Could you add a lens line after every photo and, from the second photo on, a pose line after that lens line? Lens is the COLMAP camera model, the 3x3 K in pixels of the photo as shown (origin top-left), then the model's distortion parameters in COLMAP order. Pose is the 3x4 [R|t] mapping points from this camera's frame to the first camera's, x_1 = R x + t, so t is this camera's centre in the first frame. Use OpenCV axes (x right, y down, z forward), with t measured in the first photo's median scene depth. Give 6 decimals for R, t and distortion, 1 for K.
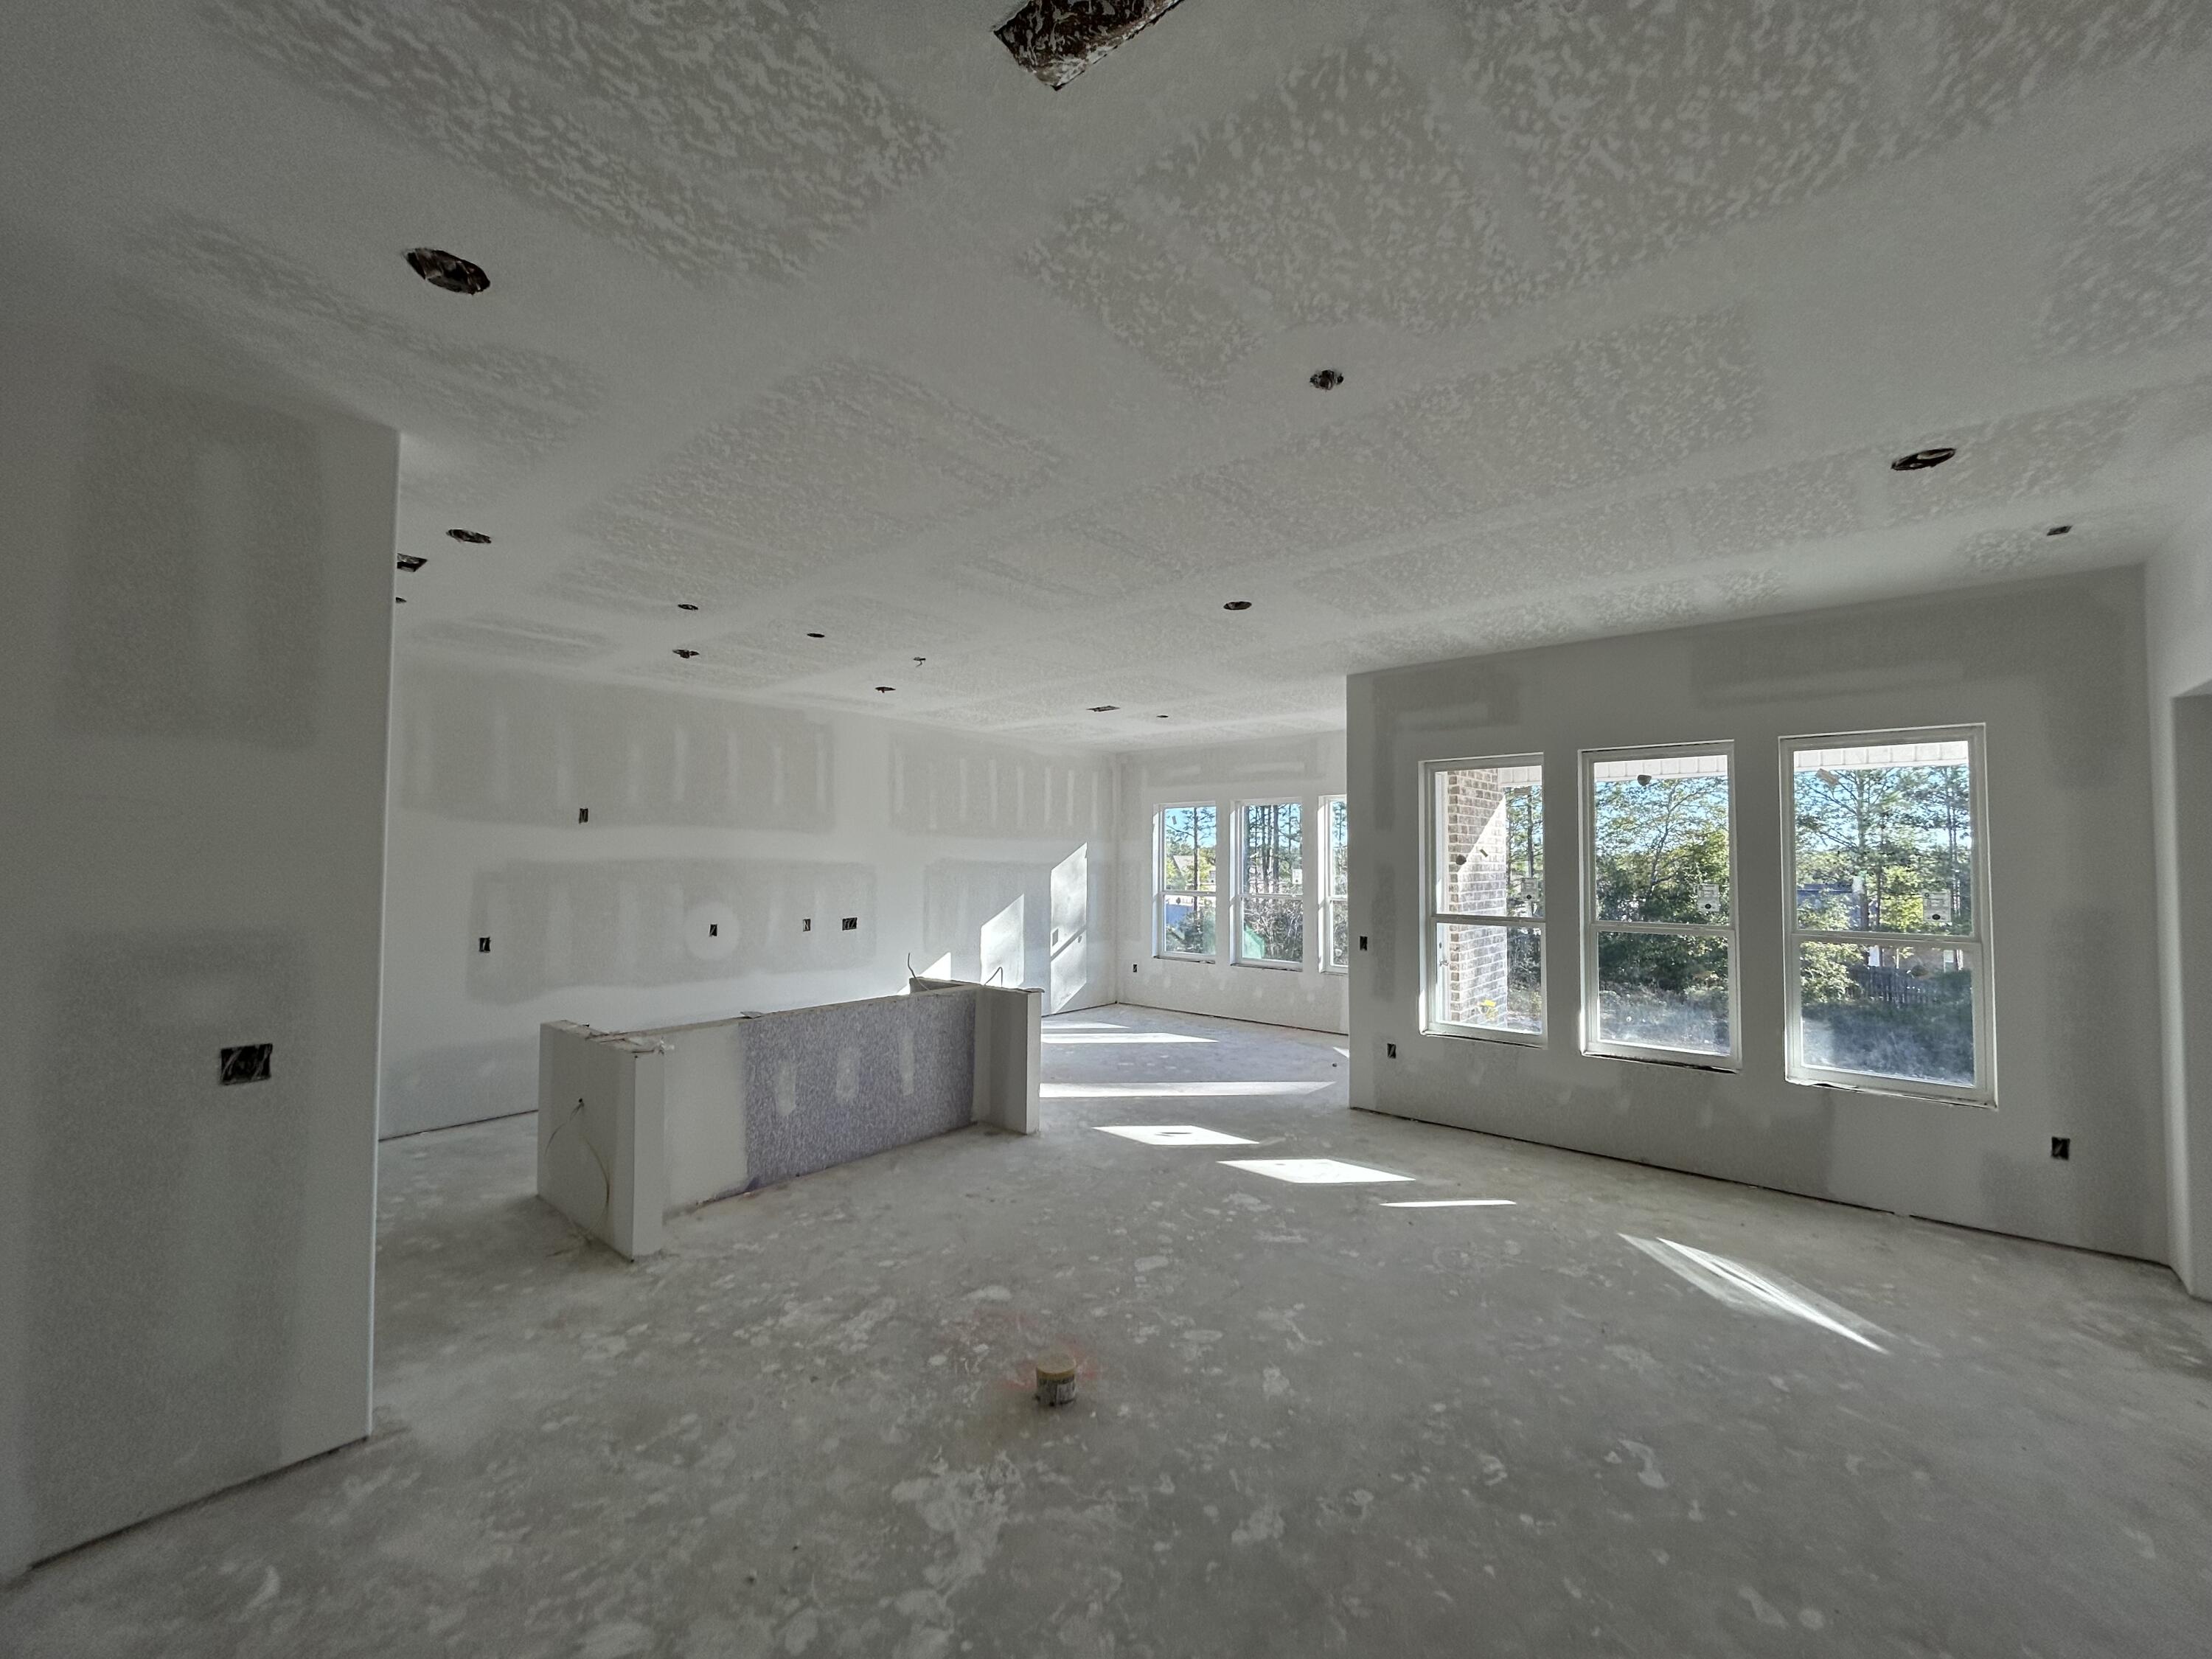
lens RADIAL K [[889.6, 0, 1100.8], [0, 889.6, 831.0], [0, 0, 1]] dist [-0.000284, -0.001415]
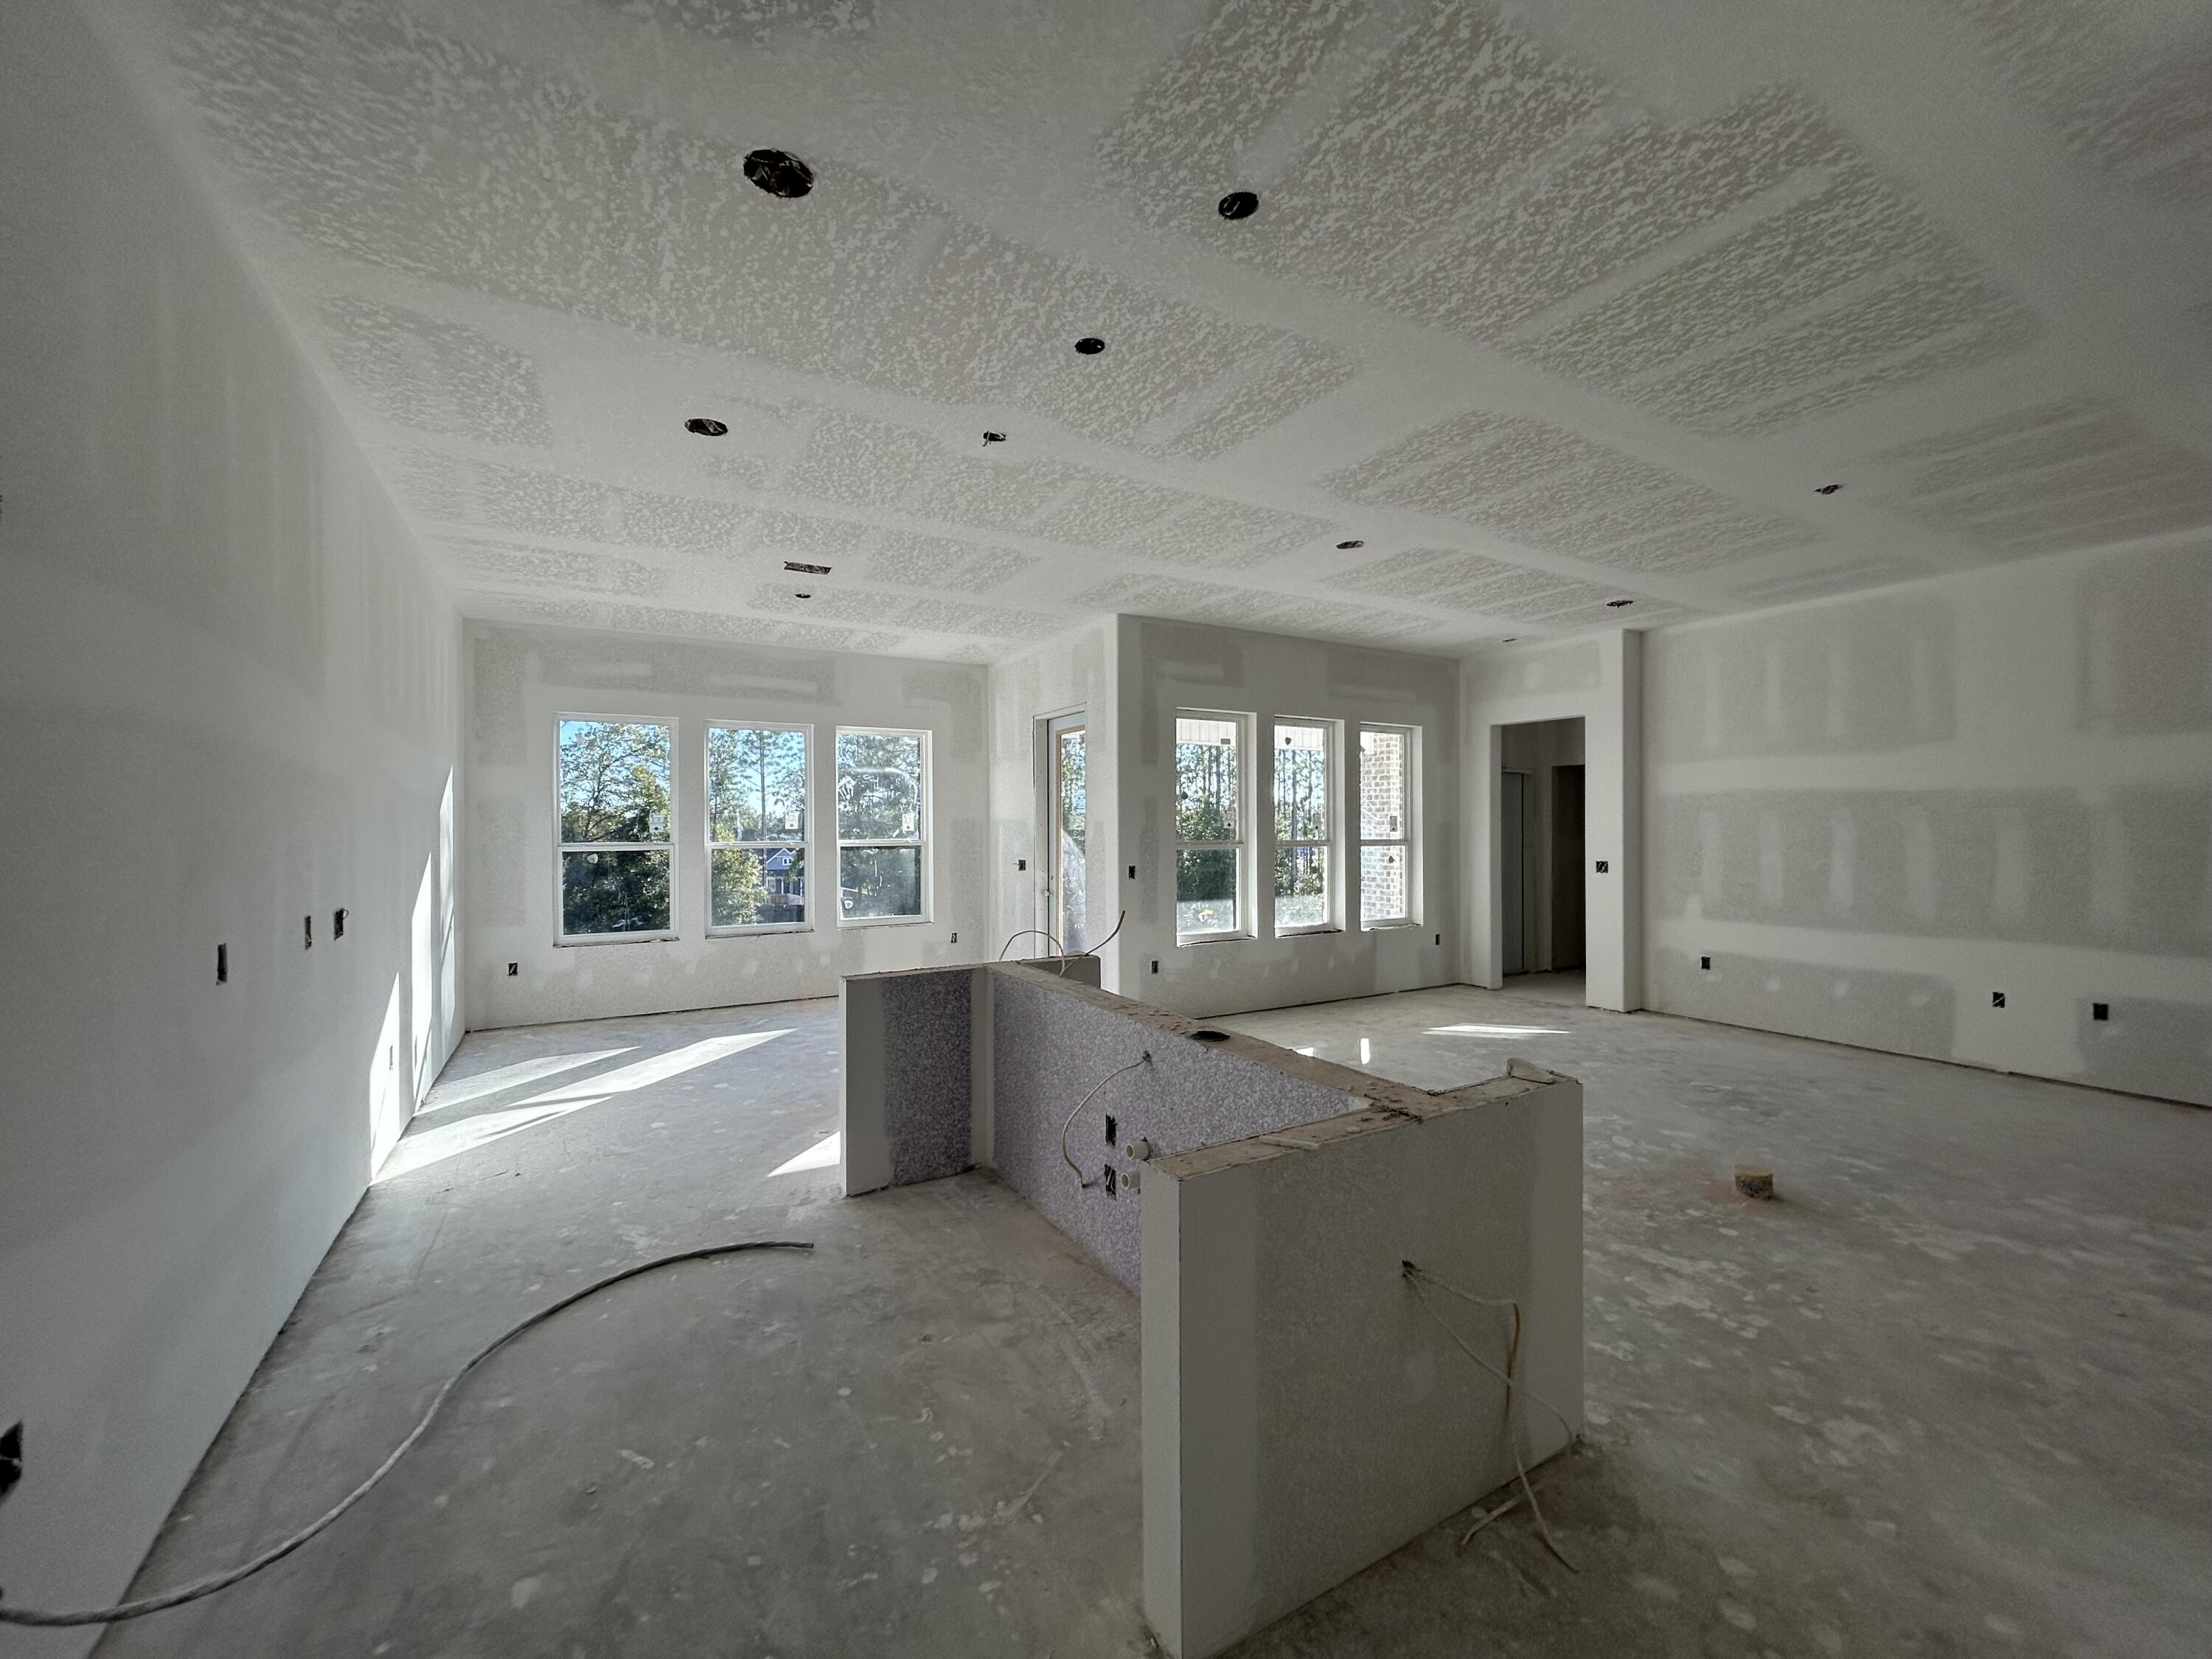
lens RADIAL K [[889.6, 0, 1103.2], [0, 889.6, 826.3], [0, 0, 1]] dist [-0.000284, -0.001415]
pose [[0.330331, -0.003880, 0.943857, -1.313754], [-0.026439, 0.999561, 0.013362, 0.107712], [-0.943495, -0.029369, 0.330084, 1.259256]]
